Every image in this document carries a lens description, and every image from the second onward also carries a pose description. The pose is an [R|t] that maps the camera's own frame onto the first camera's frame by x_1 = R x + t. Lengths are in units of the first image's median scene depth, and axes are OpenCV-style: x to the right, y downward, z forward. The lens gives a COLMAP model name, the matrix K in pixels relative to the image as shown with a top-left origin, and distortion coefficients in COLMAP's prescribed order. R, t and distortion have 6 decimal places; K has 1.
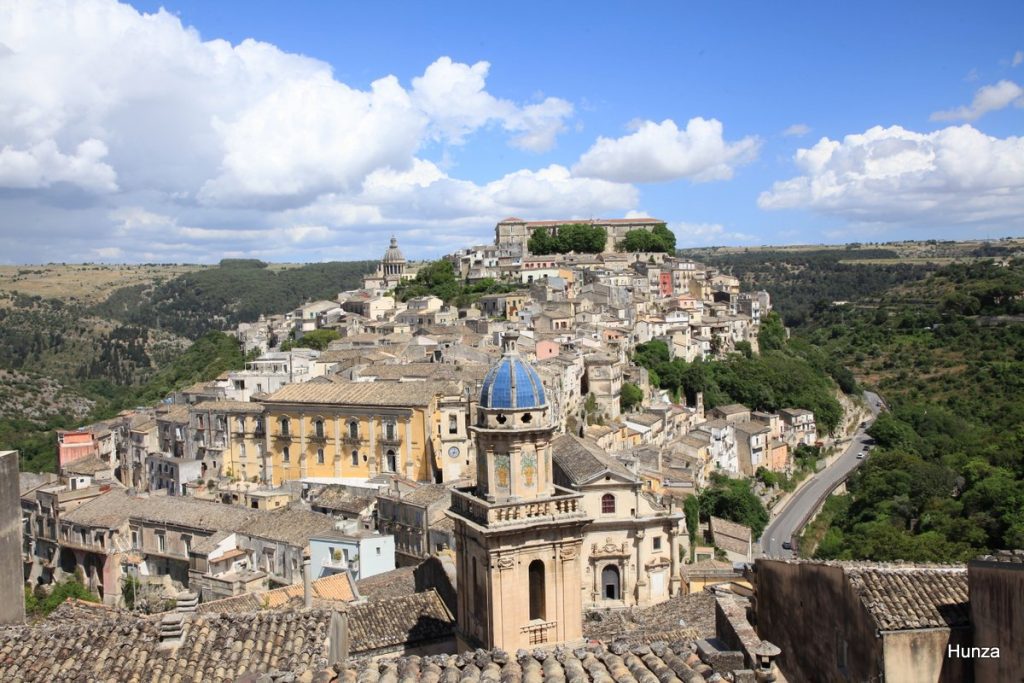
lens RADIAL K [[1132.2, 0, 583.8], [0, 1132.2, 342.3], [0, 0, 1]] dist [0.082027, 0.009884]
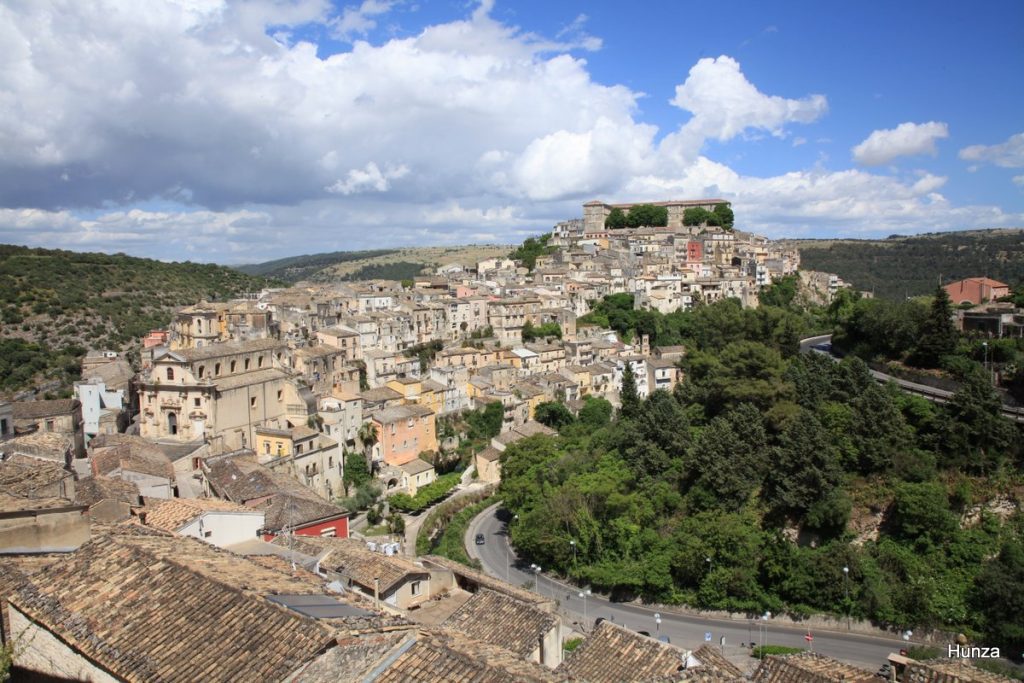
lens RADIAL K [[869.5, 0, 494.5], [0, 869.5, 356.7], [0, 0, 1]] dist [-0.112230, 0.144179]
pose [[0.874472, 0.056978, -0.481717, 0.374917], [-0.029769, 0.997509, 0.063946, 0.011055], [0.484161, -0.041579, 0.873990, 0.068167]]
